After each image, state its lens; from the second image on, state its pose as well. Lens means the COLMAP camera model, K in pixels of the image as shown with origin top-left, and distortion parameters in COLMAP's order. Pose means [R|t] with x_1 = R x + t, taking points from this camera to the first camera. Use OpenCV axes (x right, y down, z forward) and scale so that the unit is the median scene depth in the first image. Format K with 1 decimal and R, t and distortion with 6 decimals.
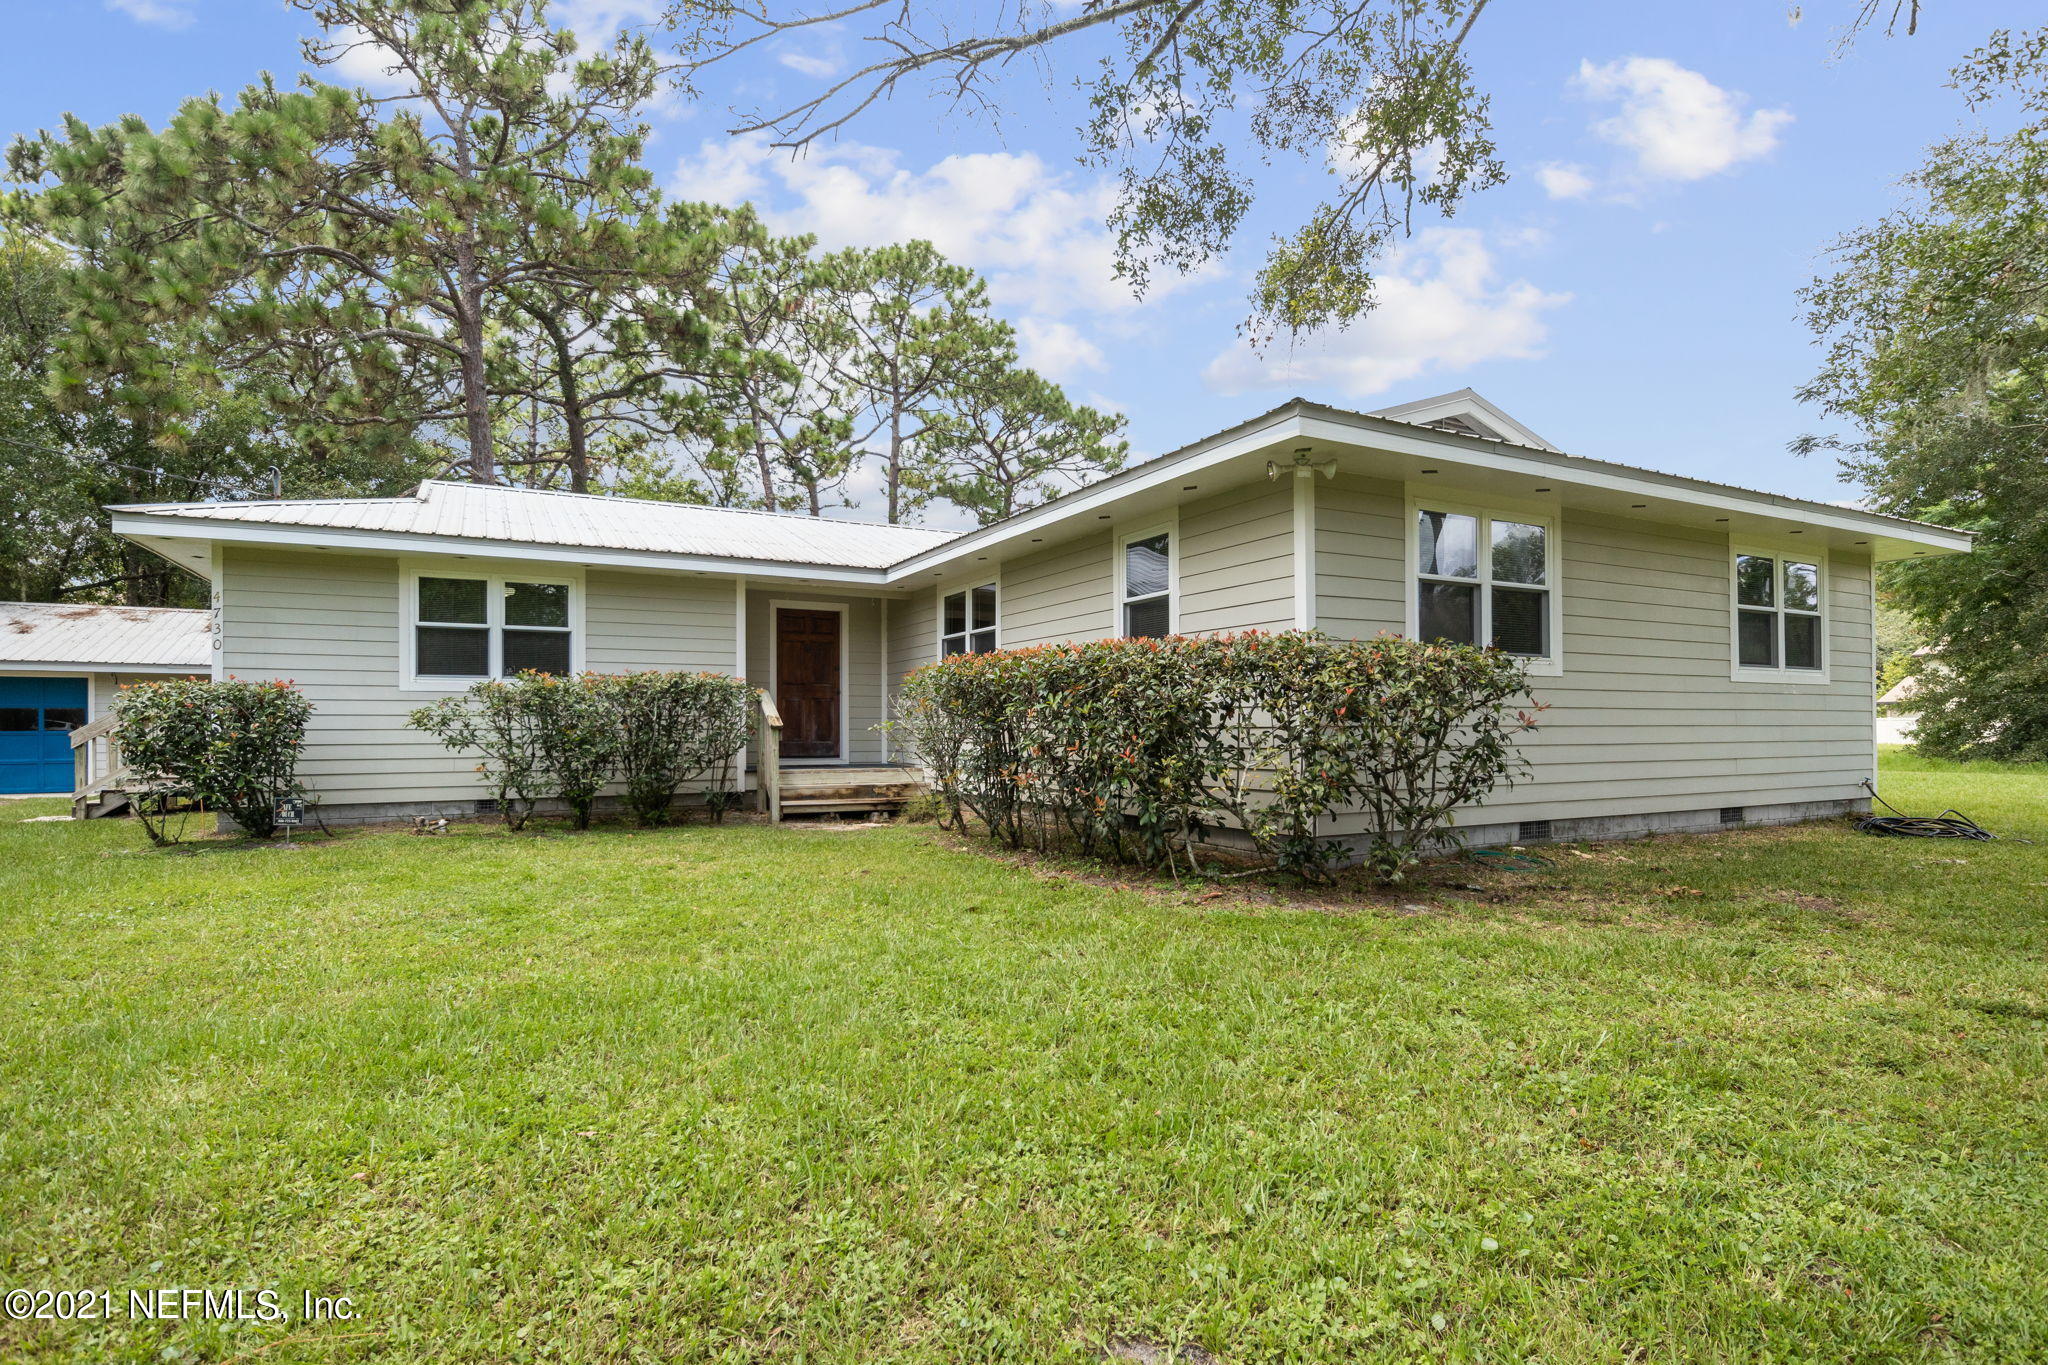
lens RADIAL K [[1039.5, 0, 1018.5], [0, 1039.5, 651.5], [0, 0, 1]] dist [-0.001937, -0.000098]
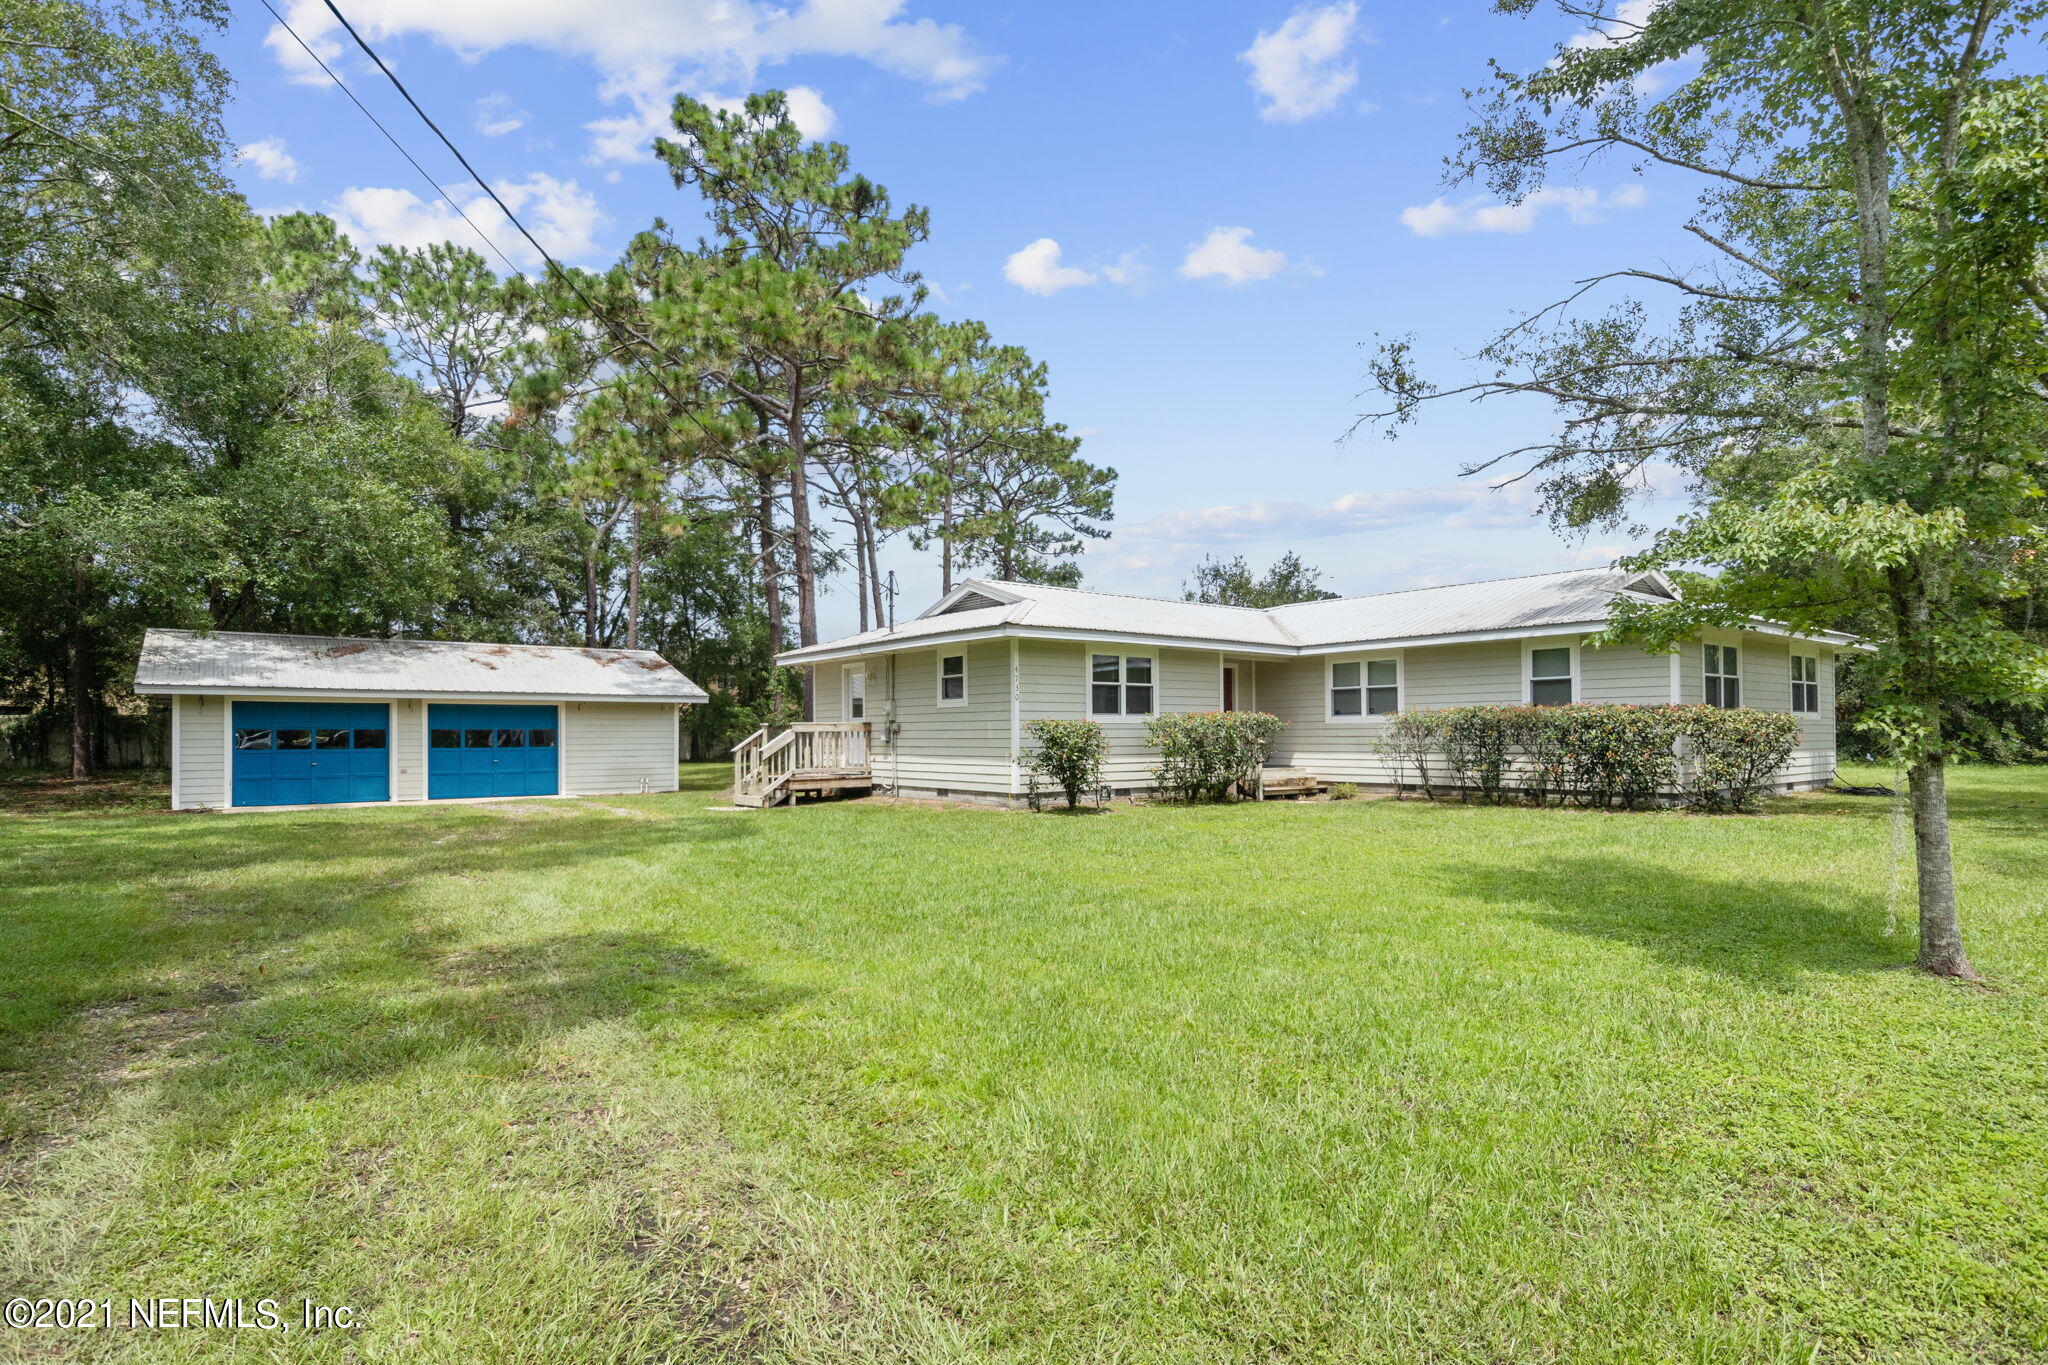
lens RADIAL K [[1040.1, 0, 1018.3], [0, 1040.1, 701.0], [0, 0, 1]] dist [0.001173, 0.000177]
pose [[0.982979, 0.002915, 0.183695, -0.886287], [-0.010264, 0.999184, 0.039069, -0.055236], [-0.183432, -0.040290, 0.982206, -0.546597]]
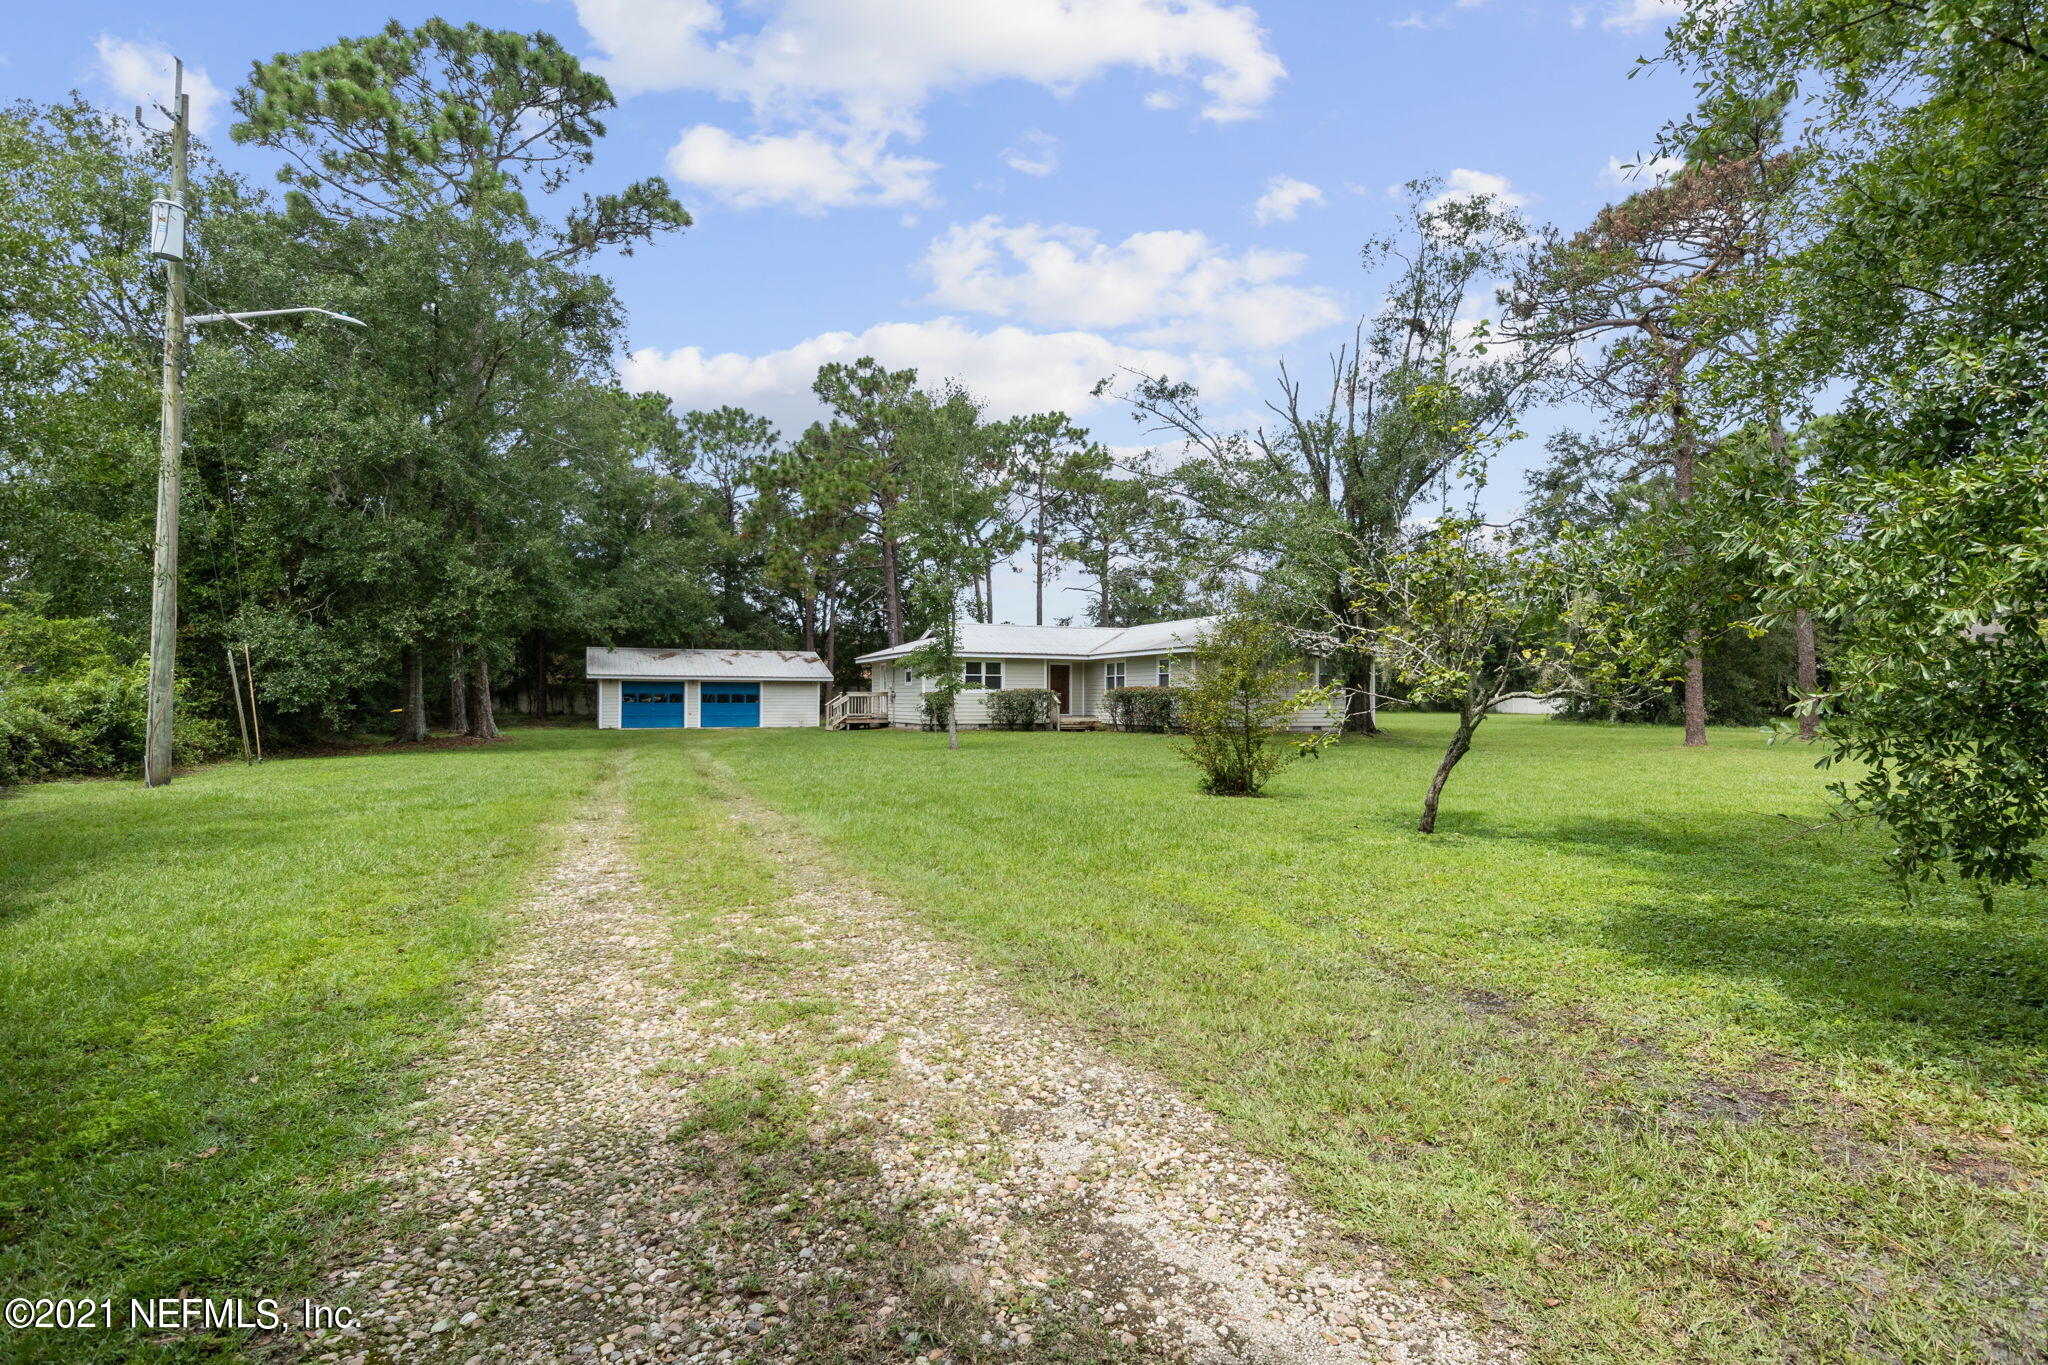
lens RADIAL K [[1039.5, 0, 1018.5], [0, 1039.5, 651.5], [0, 0, 1]] dist [-0.001937, -0.000098]
pose [[0.997289, 0.002045, -0.073557, -0.111233], [-0.000191, 0.999682, 0.025198, -0.177430], [0.073585, -0.025116, 0.996973, -2.314868]]
